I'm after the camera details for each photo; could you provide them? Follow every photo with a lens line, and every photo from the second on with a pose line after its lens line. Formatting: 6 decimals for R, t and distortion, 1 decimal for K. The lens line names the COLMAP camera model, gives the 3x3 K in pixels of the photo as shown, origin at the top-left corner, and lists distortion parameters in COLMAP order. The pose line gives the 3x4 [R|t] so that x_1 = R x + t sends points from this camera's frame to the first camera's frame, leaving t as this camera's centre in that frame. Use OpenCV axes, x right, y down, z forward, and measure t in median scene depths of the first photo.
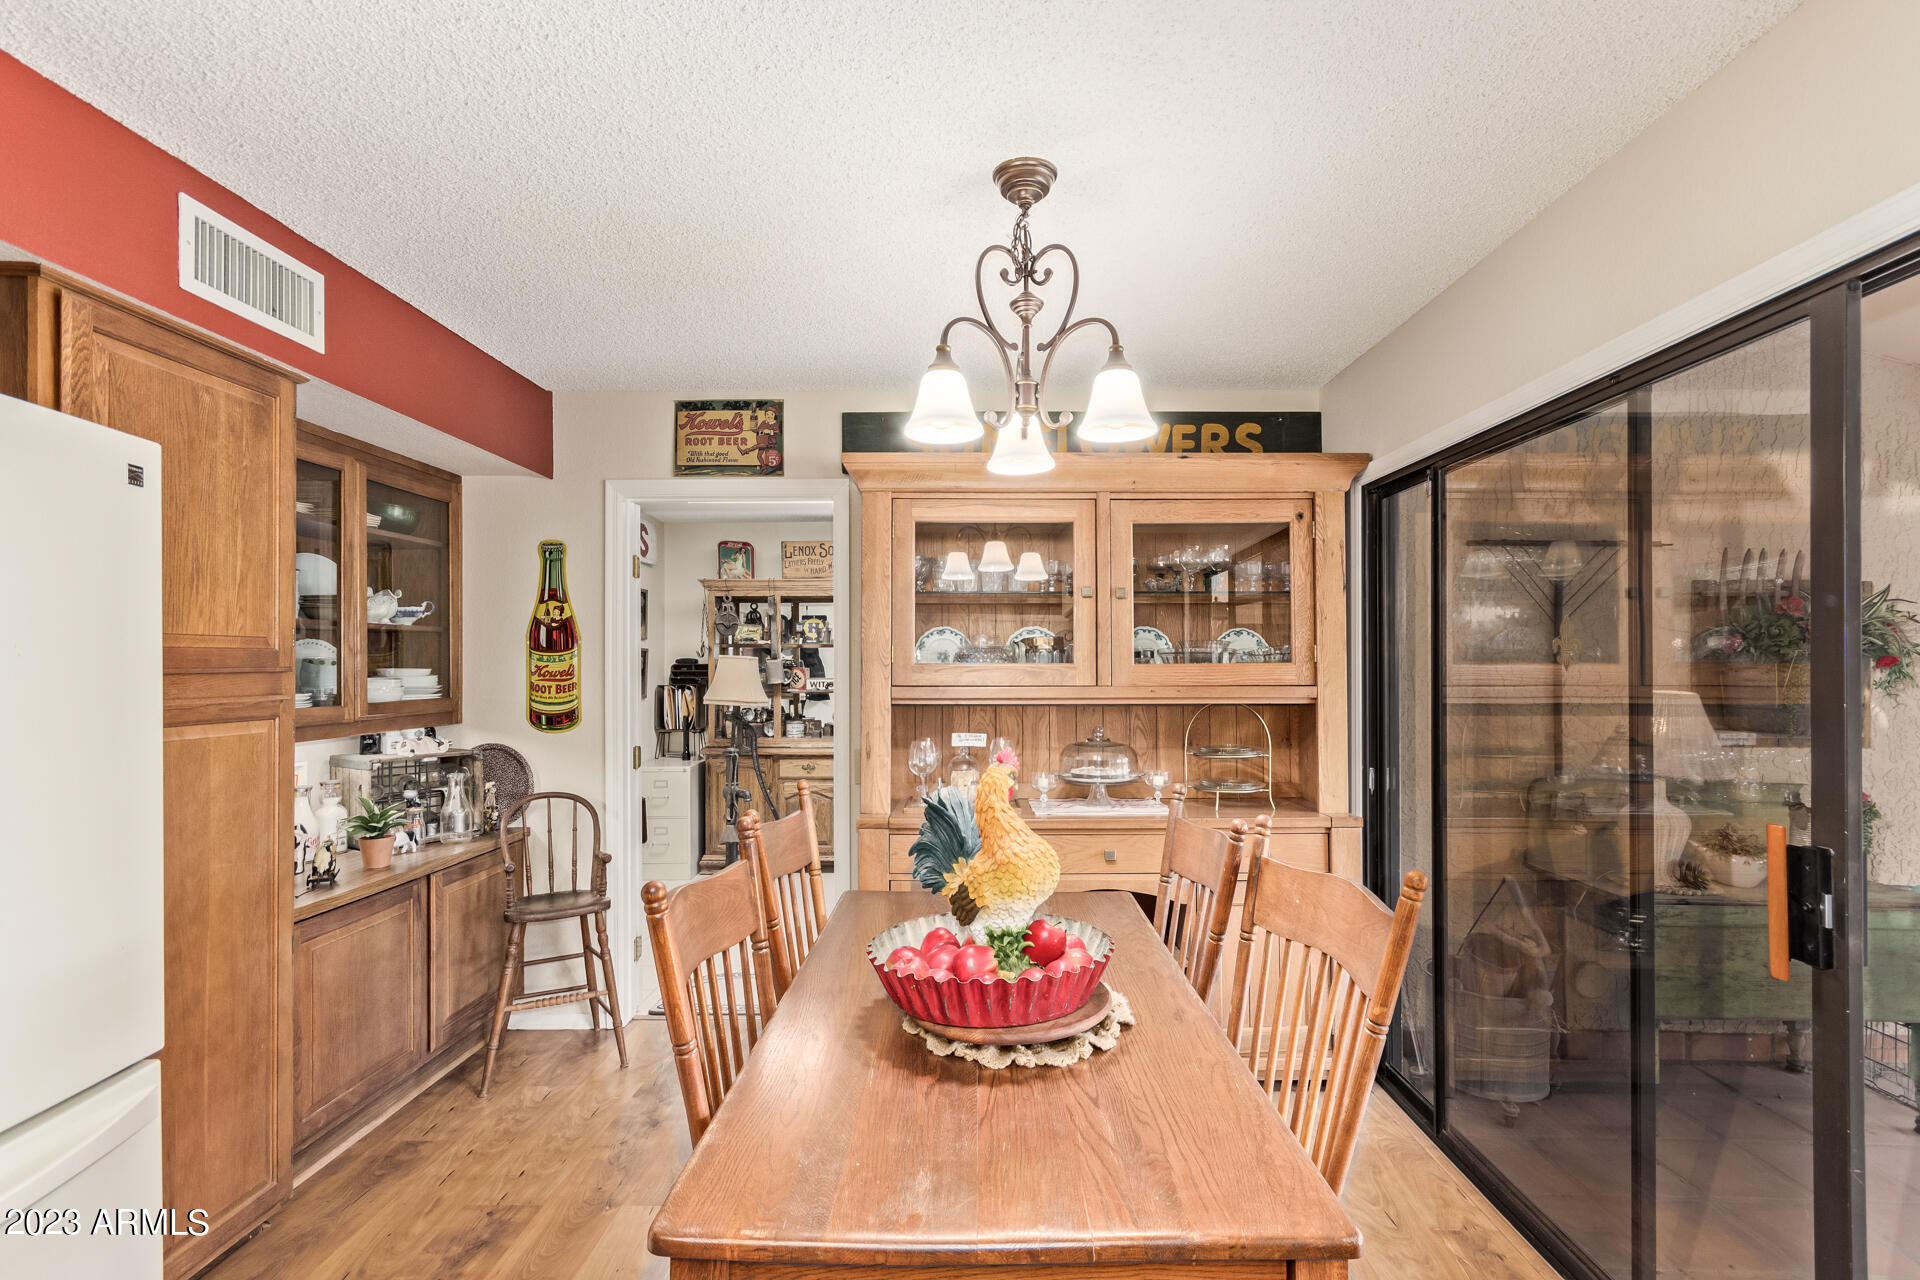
lens RADIAL K [[907.4, 0, 961.3], [0, 907.4, 650.9], [0, 0, 1]] dist [-0.002496, -0.000180]
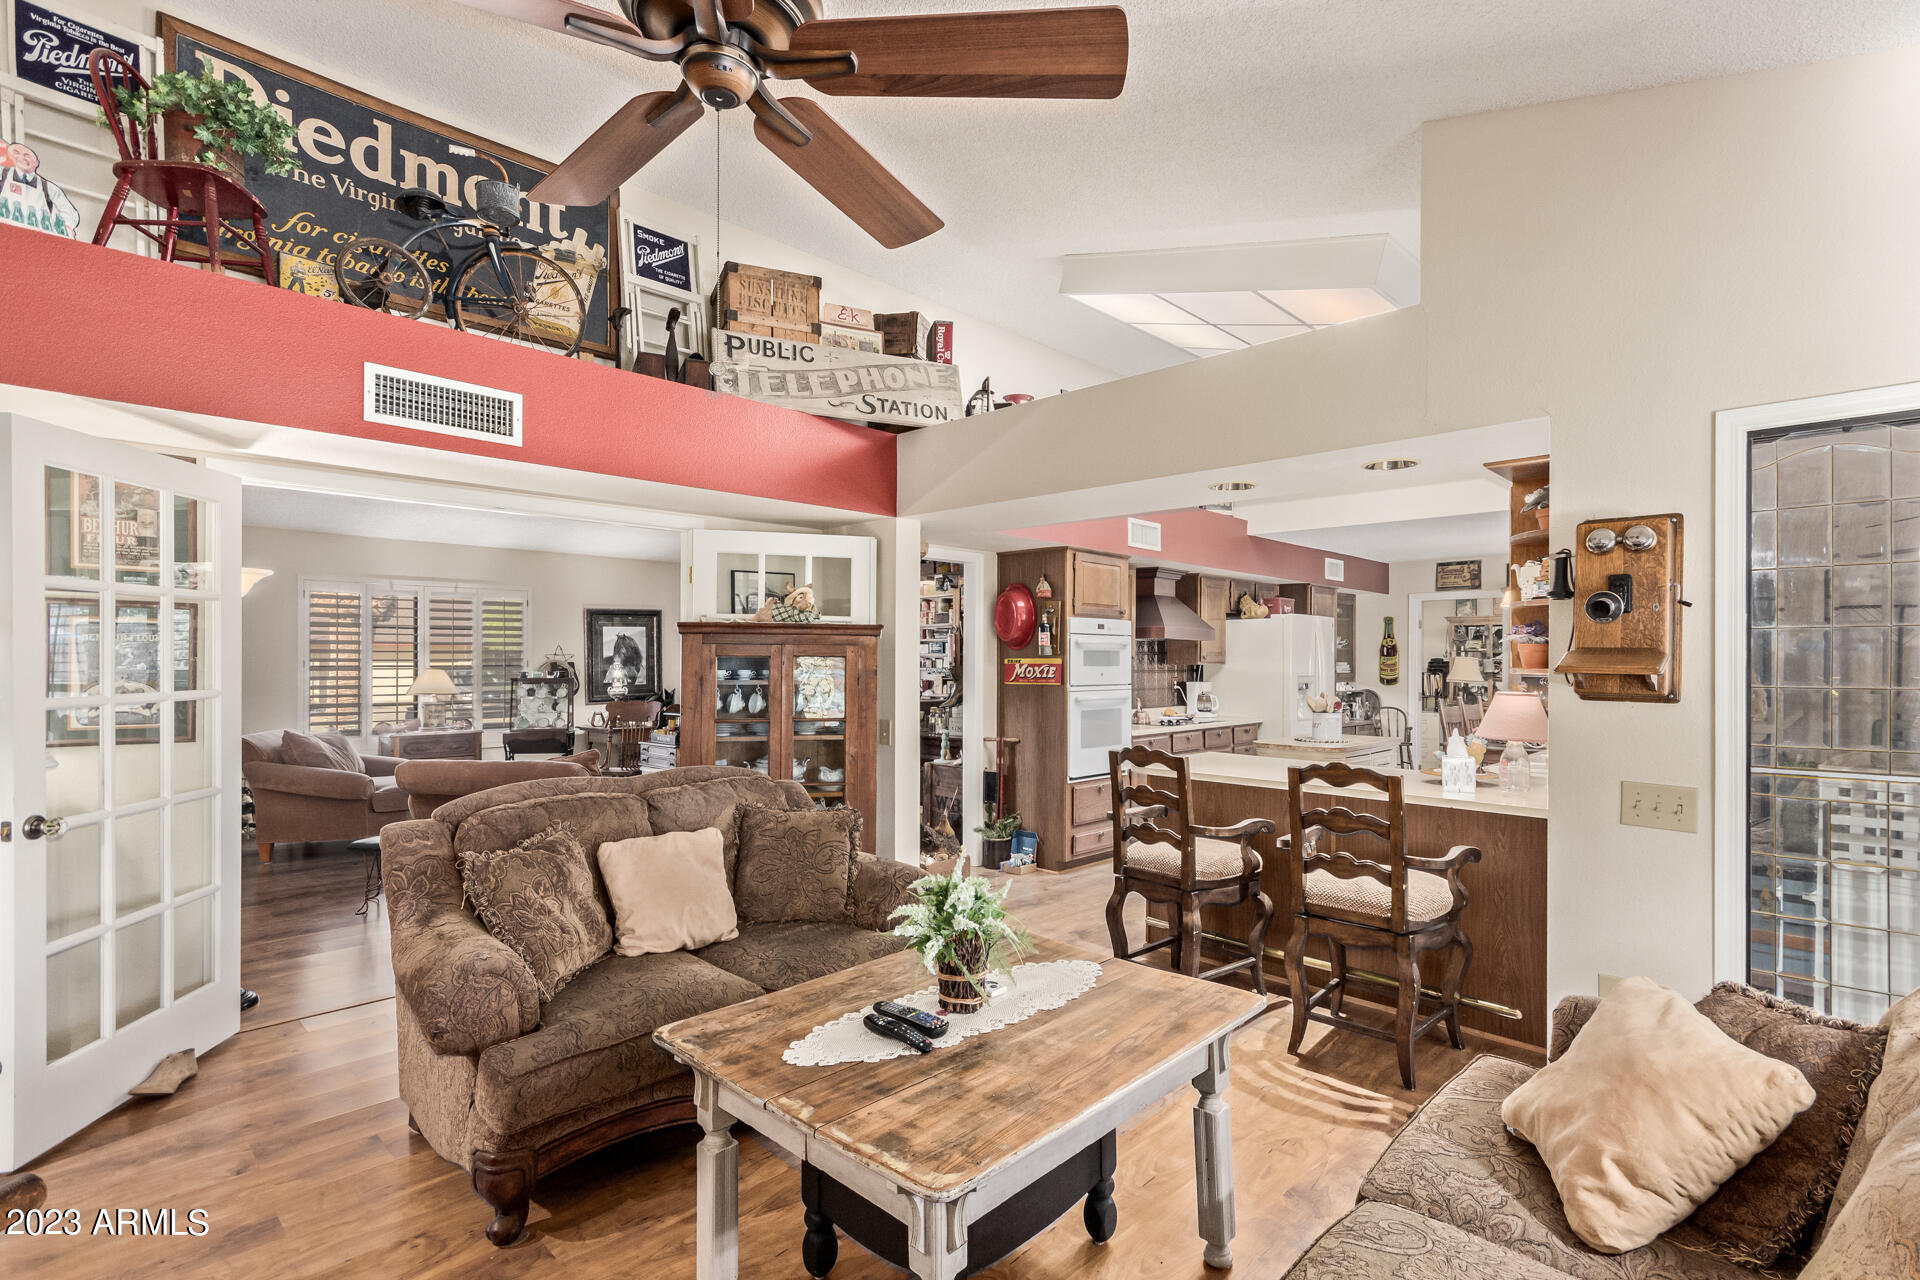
lens RADIAL K [[907.4, 0, 965.8], [0, 907.4, 650.1], [0, 0, 1]] dist [-0.002496, -0.000180]
pose [[0.724121, 0.000906, -0.689673, 0.517828], [0.001999, 0.999992, 0.003412, -0.030727], [0.689670, -0.003849, 0.724113, -1.870214]]
